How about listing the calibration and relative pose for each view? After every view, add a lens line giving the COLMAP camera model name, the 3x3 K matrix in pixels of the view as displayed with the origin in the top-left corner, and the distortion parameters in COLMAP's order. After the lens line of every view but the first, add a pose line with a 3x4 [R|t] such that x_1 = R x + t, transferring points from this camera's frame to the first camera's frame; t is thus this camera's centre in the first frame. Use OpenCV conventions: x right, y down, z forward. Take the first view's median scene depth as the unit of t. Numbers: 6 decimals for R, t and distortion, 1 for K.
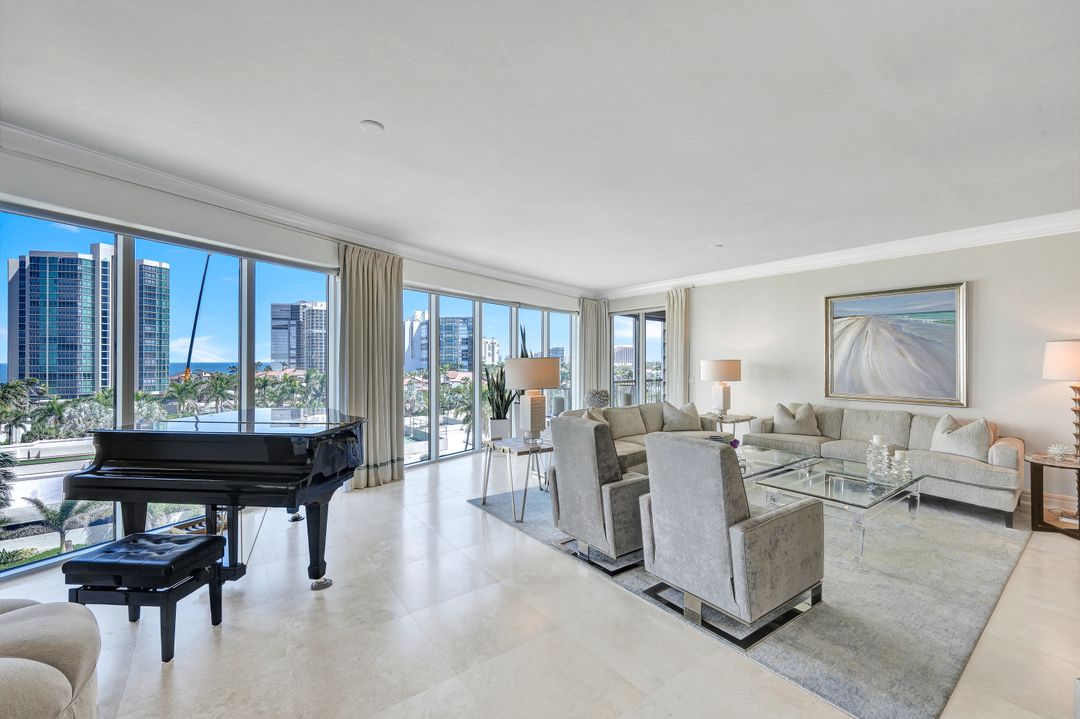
lens RADIAL K [[433.8, 0, 537.4], [0, 433.8, 361.0], [0, 0, 1]] dist [0.000898, -0.000014]
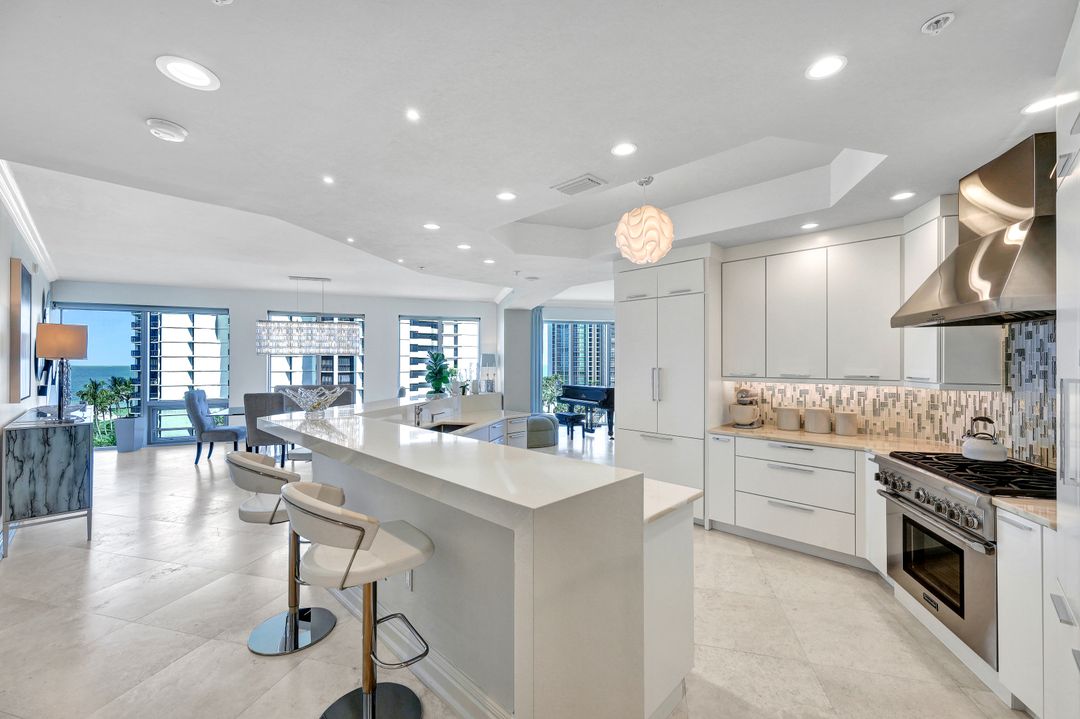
lens RADIAL K [[433.8, 0, 537.4], [0, 433.8, 361.0], [0, 0, 1]] dist [0.000898, -0.000014]
pose [[0.614914, -0.002861, -0.788589, 0.500474], [-0.001728, 0.999986, -0.004976, -0.004190], [0.788593, 0.004423, 0.614900, -0.407422]]
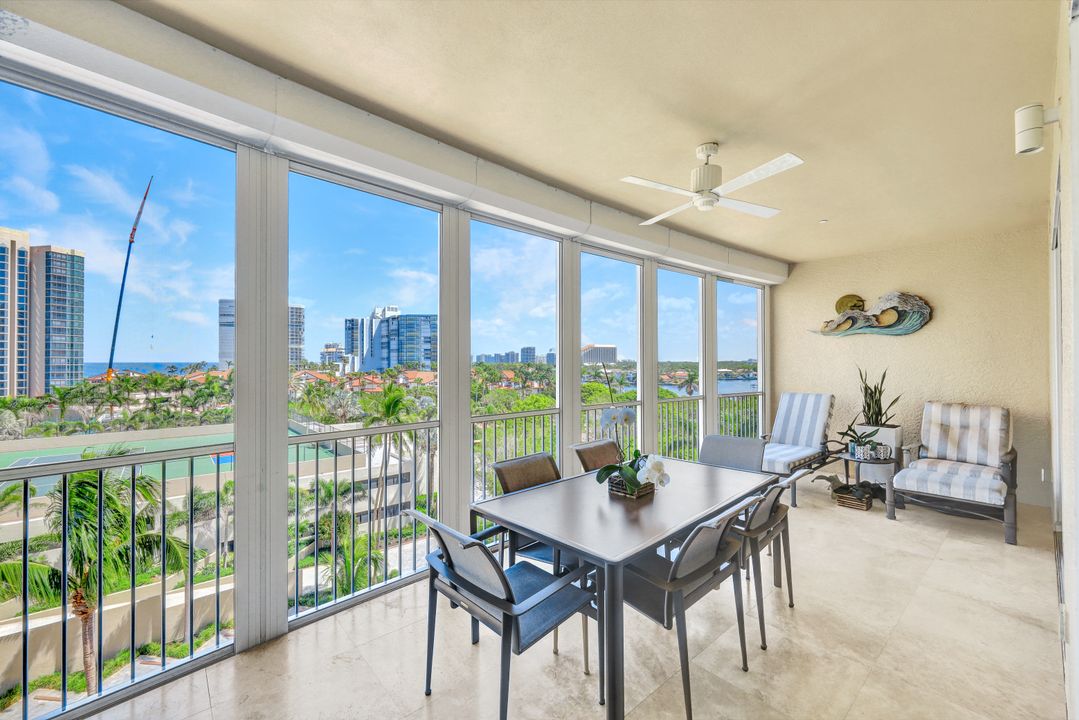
lens RADIAL K [[421.0, 0, 542.6], [0, 421.0, 360.1], [0, 0, 1]] dist [-0.003889, -0.000440]
pose [[0.996081, 0.001359, 0.088439, 0.269016], [-0.001217, 0.999998, -0.001658, 0.007883], [-0.088441, 0.001544, 0.996080, 0.863584]]
